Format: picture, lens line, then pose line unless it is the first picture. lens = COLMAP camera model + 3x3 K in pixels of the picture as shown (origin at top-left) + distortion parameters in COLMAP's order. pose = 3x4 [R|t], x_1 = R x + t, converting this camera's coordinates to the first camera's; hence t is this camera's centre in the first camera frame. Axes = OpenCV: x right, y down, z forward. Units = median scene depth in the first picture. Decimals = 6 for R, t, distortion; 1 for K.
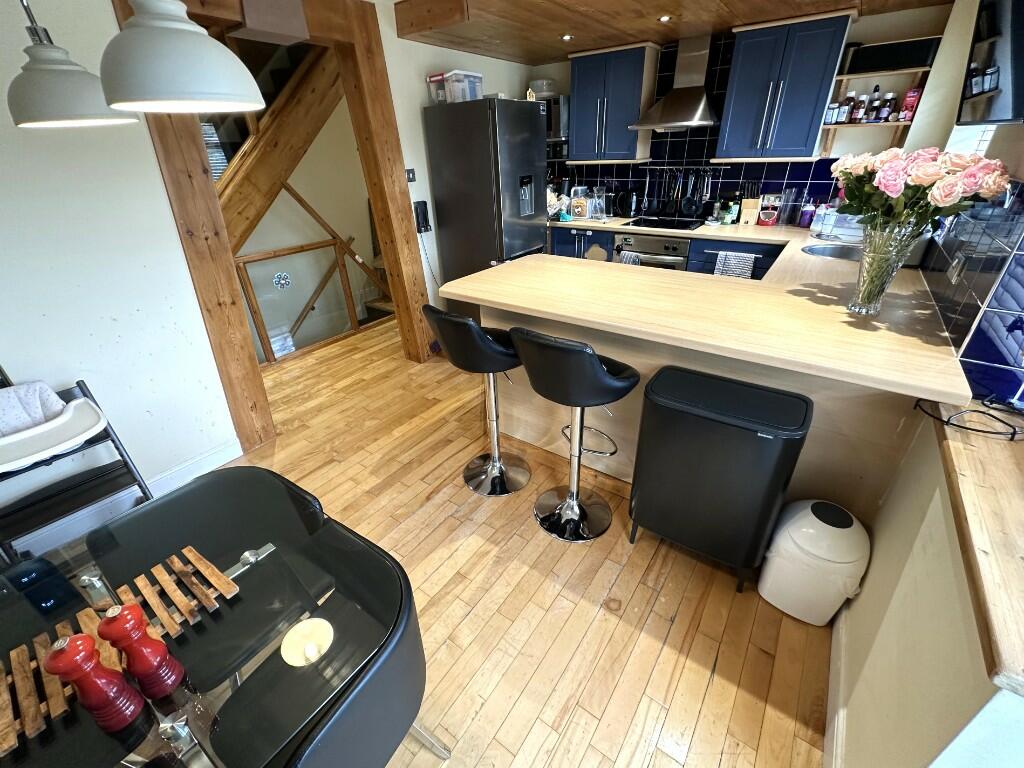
lens RADIAL K [[410.8, 0, 512.0], [0, 410.8, 384.0], [0, 0, 1]] dist [-0.001424, -0.000184]
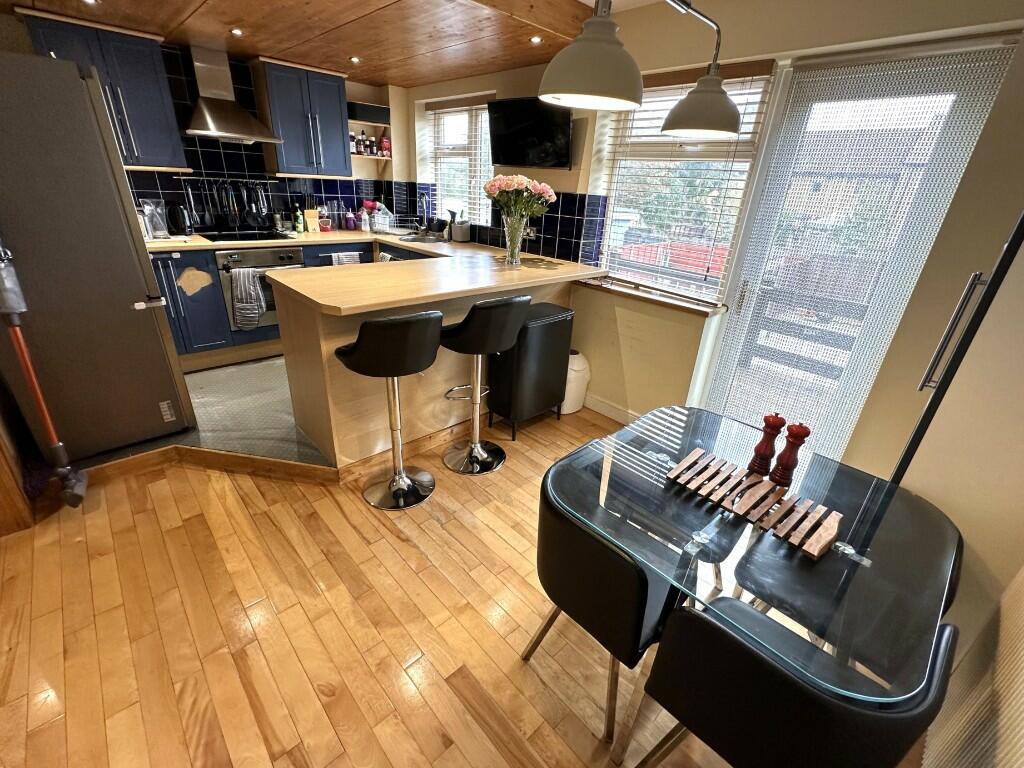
lens RADIAL K [[406.9, 0, 512.0], [0, 406.9, 384.0], [0, 0, 1]] dist [-0.010395, -0.000192]
pose [[0.240979, -0.392935, 0.887430, -0.557121], [0.420049, 0.866525, 0.269616, -0.107530], [-0.874922, 0.307792, 0.373866, 0.260155]]
